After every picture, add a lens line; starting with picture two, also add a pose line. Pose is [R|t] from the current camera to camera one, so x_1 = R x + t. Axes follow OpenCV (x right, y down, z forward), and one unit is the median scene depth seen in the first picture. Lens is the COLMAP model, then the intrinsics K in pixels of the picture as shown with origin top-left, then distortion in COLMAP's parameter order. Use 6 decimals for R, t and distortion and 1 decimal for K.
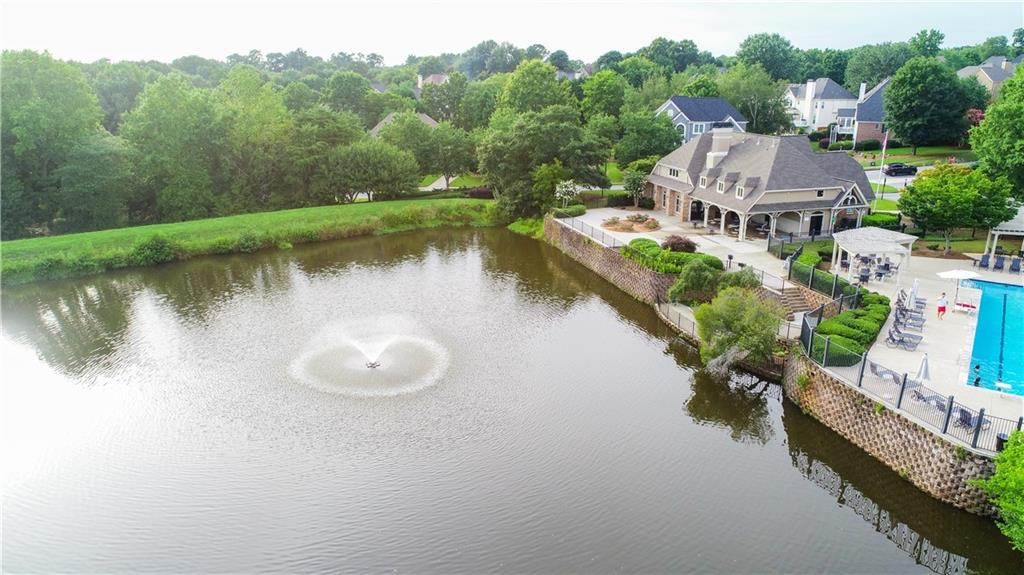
lens RADIAL K [[692.6, 0, 512.0], [0, 692.6, 287.5], [0, 0, 1]] dist [0.003650, -0.002454]
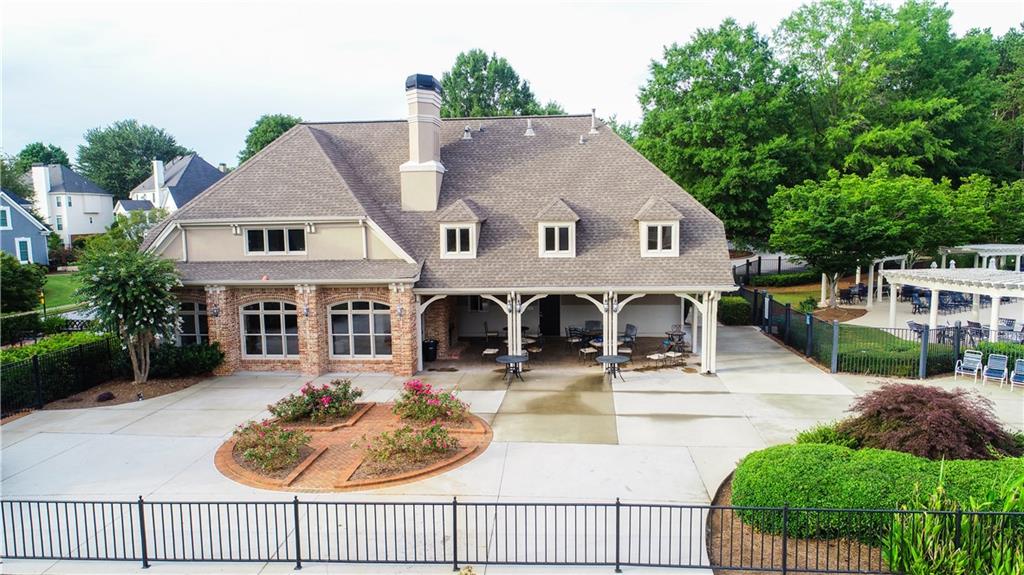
lens RADIAL K [[692.6, 0, 512.0], [0, 692.6, 287.5], [0, 0, 1]] dist [0.003650, -0.002454]
pose [[0.367669, -0.101243, 0.924429, -0.017789], [0.292755, 0.956116, -0.011723, -0.120009], [-0.882674, 0.274941, 0.381174, 0.860397]]
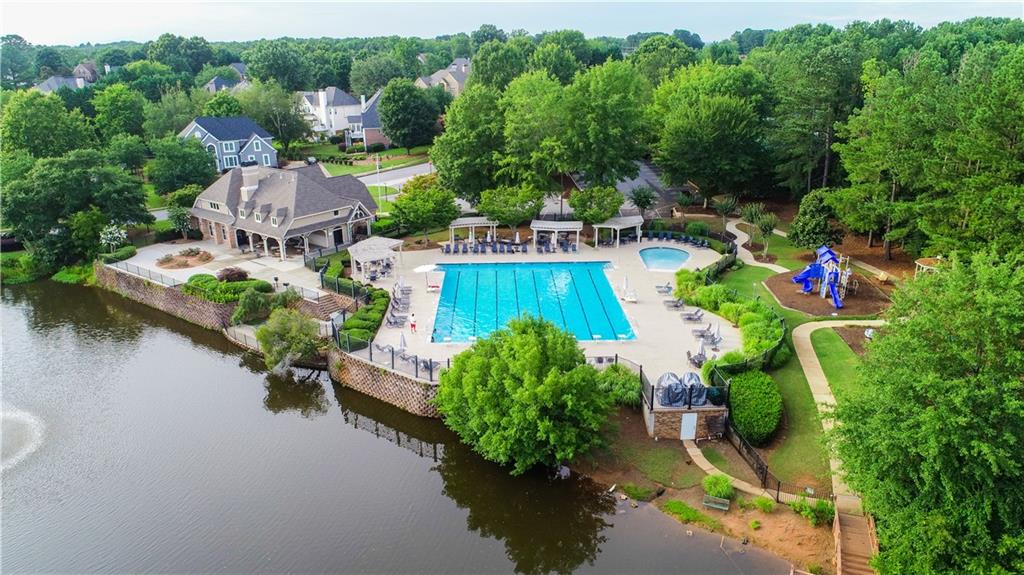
lens RADIAL K [[692.6, 0, 512.0], [0, 692.6, 287.5], [0, 0, 1]] dist [0.003650, -0.002454]
pose [[0.804960, -0.199815, 0.558671, -0.039266], [0.182590, 0.979316, 0.087178, -0.047601], [-0.564535, 0.031833, 0.824795, -0.230399]]
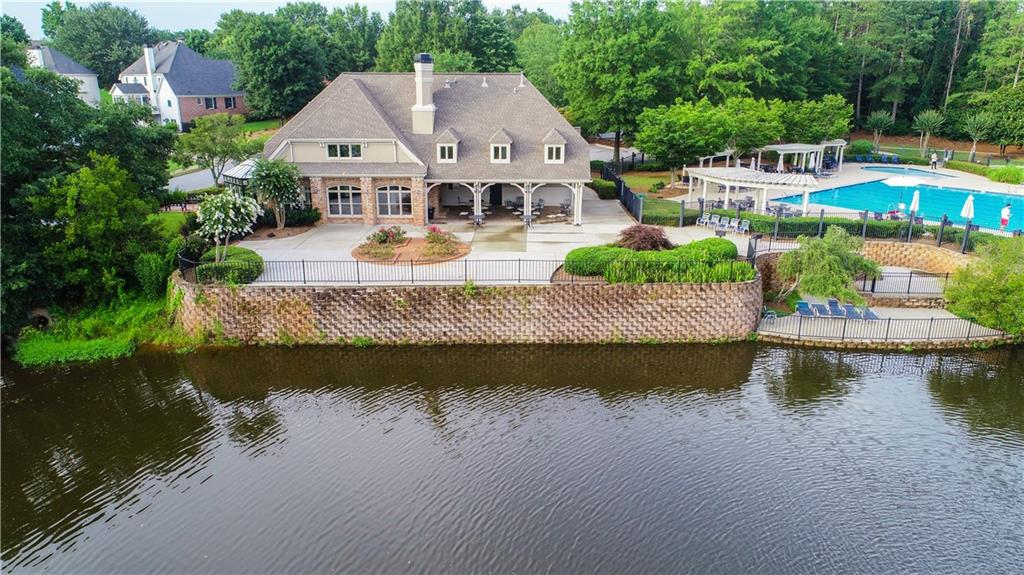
lens RADIAL K [[692.6, 0, 512.0], [0, 692.6, 287.5], [0, 0, 1]] dist [0.003650, -0.002454]
pose [[0.291321, -0.273485, 0.916700, -0.291296], [0.282841, 0.940046, 0.190565, -0.141208], [-0.913856, 0.203764, 0.351208, 0.761448]]
